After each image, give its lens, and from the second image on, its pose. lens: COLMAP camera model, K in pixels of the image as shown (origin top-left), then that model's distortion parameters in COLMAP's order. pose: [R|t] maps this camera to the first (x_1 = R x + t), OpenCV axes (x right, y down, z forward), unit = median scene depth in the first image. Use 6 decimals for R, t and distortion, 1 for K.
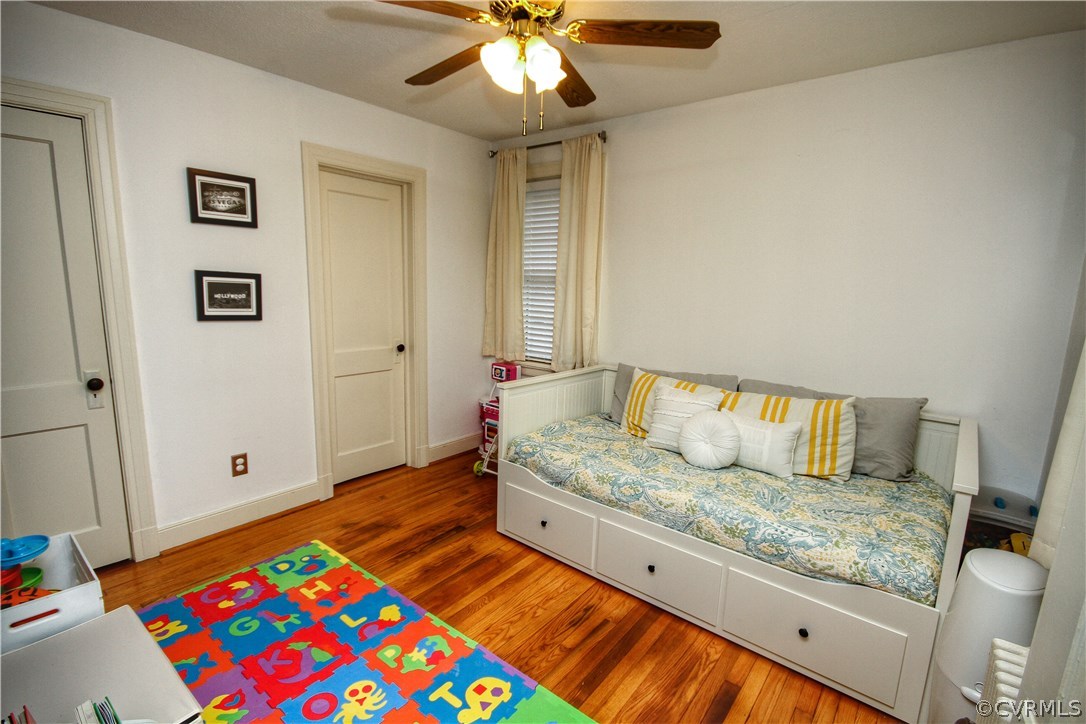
lens RADIAL K [[492.8, 0, 543.0], [0, 492.8, 362.0], [0, 0, 1]] dist [-0.000150, -0.000021]
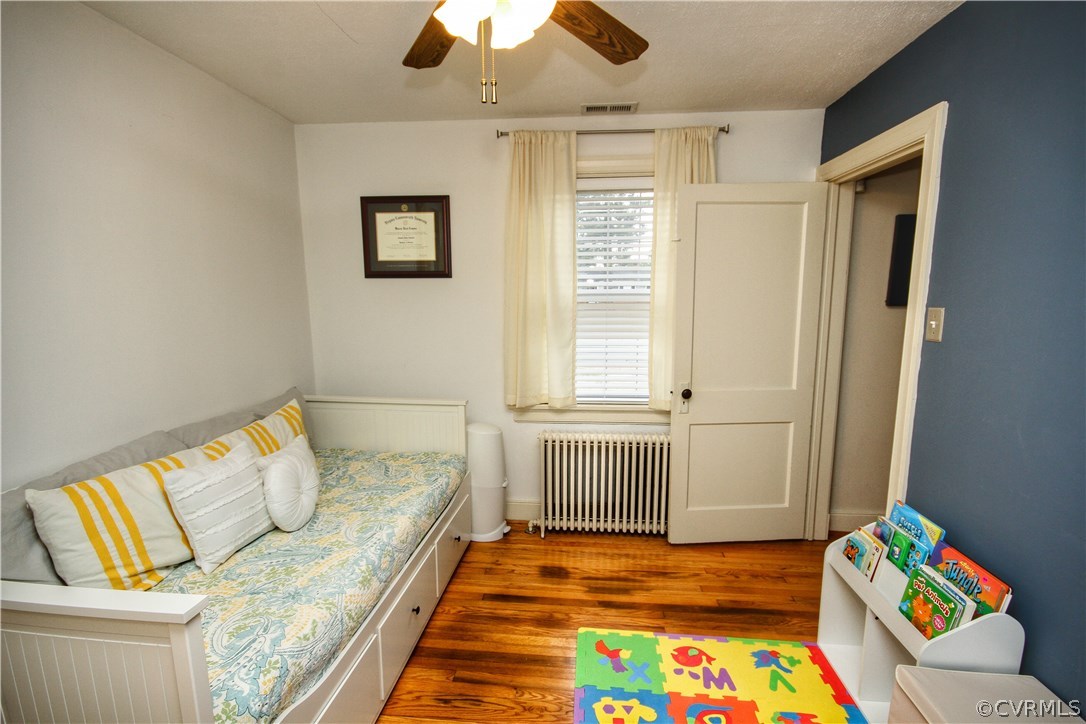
lens RADIAL K [[492.8, 0, 543.0], [0, 492.8, 362.0], [0, 0, 1]] dist [-0.000150, -0.000021]
pose [[-0.538509, -0.137248, 0.831367, -0.659120], [0.120278, 0.964022, 0.237056, -0.235534], [-0.833991, 0.227652, -0.502626, 1.260379]]
